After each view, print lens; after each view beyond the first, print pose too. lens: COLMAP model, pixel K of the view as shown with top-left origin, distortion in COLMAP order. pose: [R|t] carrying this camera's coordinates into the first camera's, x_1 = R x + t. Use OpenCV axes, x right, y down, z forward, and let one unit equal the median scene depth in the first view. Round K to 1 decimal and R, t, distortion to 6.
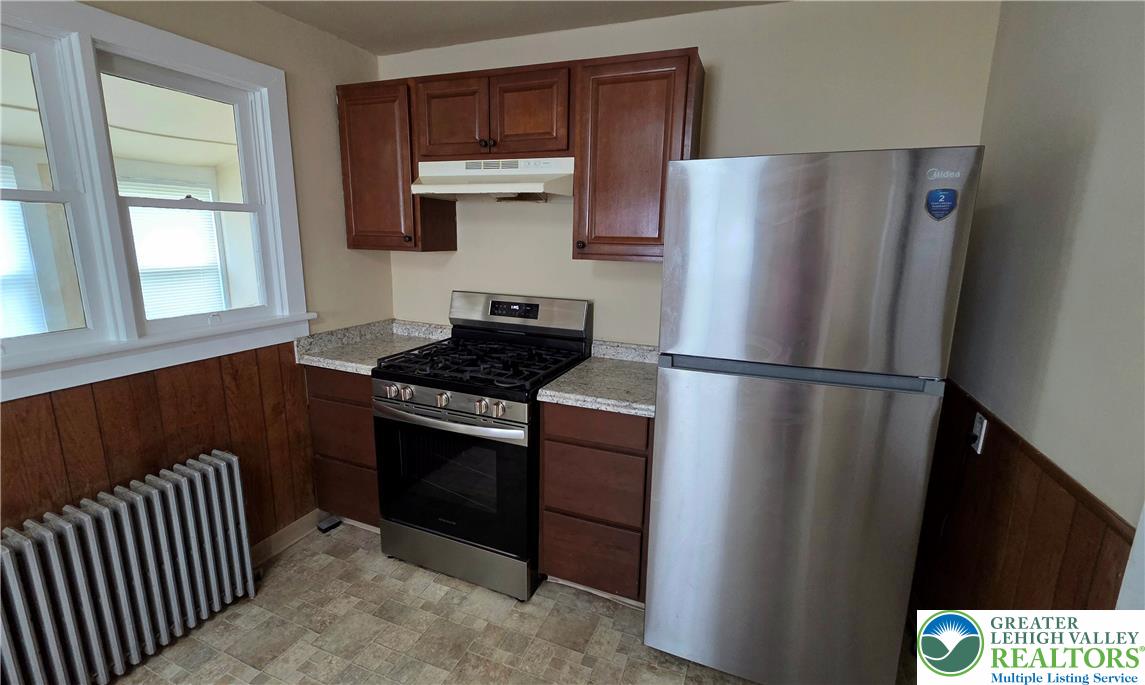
lens RADIAL K [[506.8, 0, 556.7], [0, 506.8, 345.6], [0, 0, 1]] dist [0.001116, 0.000735]
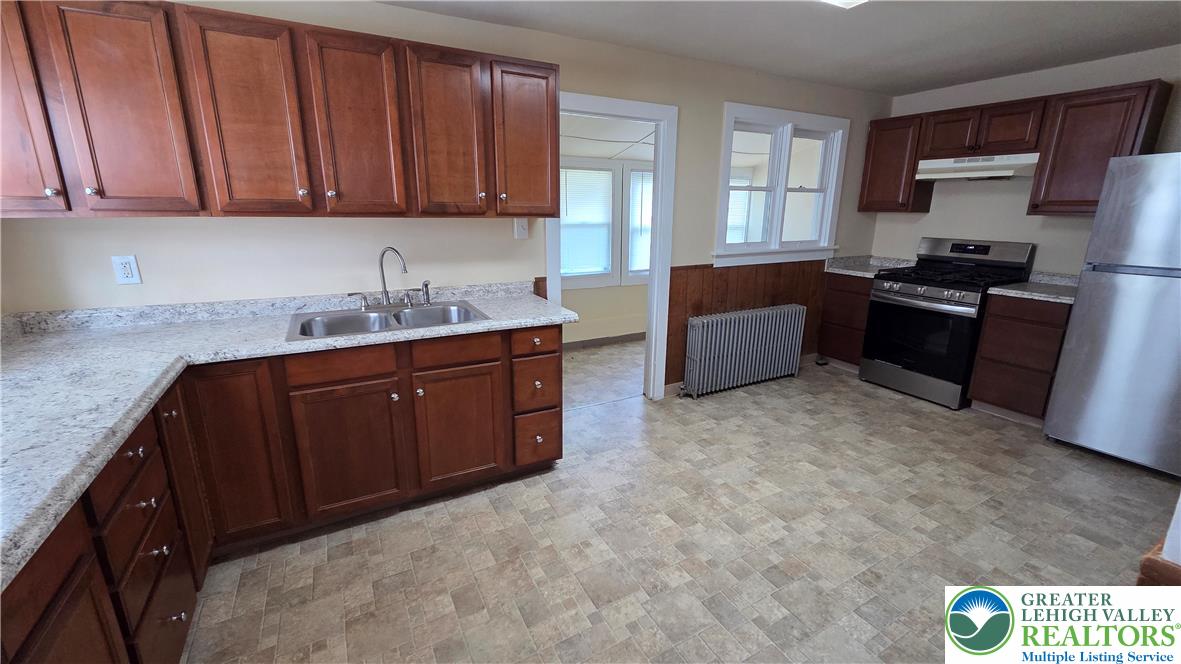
lens RADIAL K [[472.8, 0, 602.1], [0, 472.8, 330.5], [0, 0, 1]] dist [0.000725, -0.000238]
pose [[0.793283, 0.140077, -0.592521, -0.097564], [-0.122653, 0.989990, 0.069830, 0.257471], [0.596371, 0.017279, 0.802523, -1.025872]]
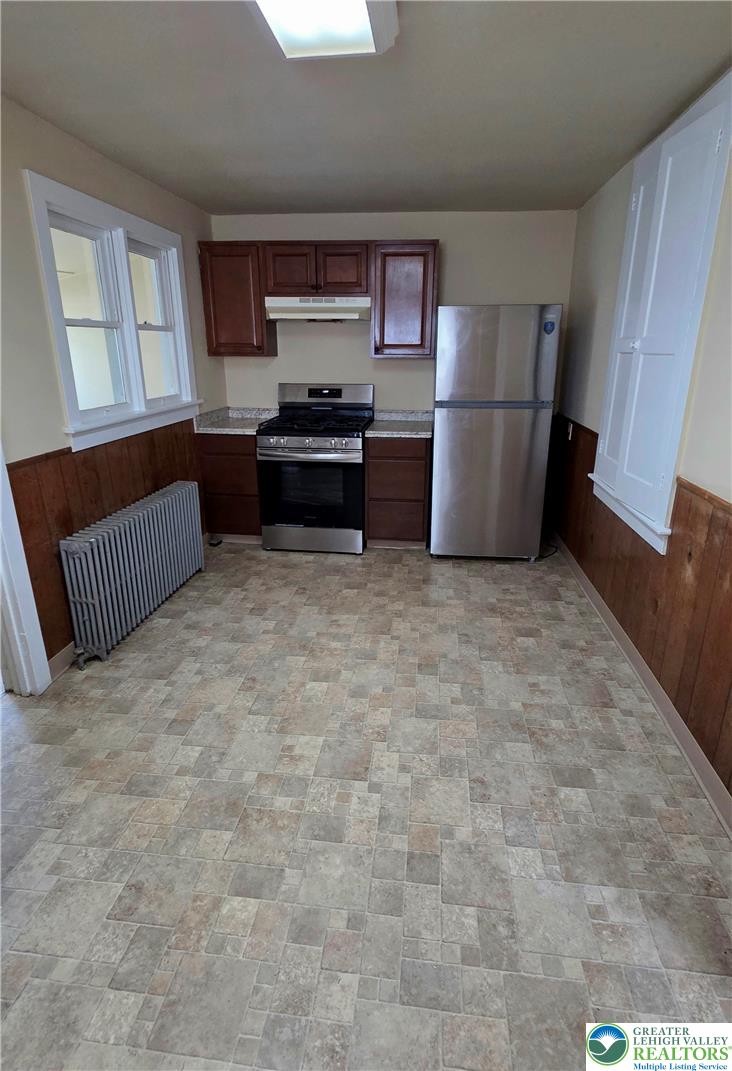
lens RADIAL K [[522.9, 0, 365.3], [0, 522.9, 529.5], [0, 0, 1]] dist [-0.000733, -0.000829]
pose [[0.961143, -0.105171, 0.255232, -0.493907], [0.073928, 0.988875, 0.129080, 0.173095], [-0.265968, -0.105195, 0.958225, -0.750212]]
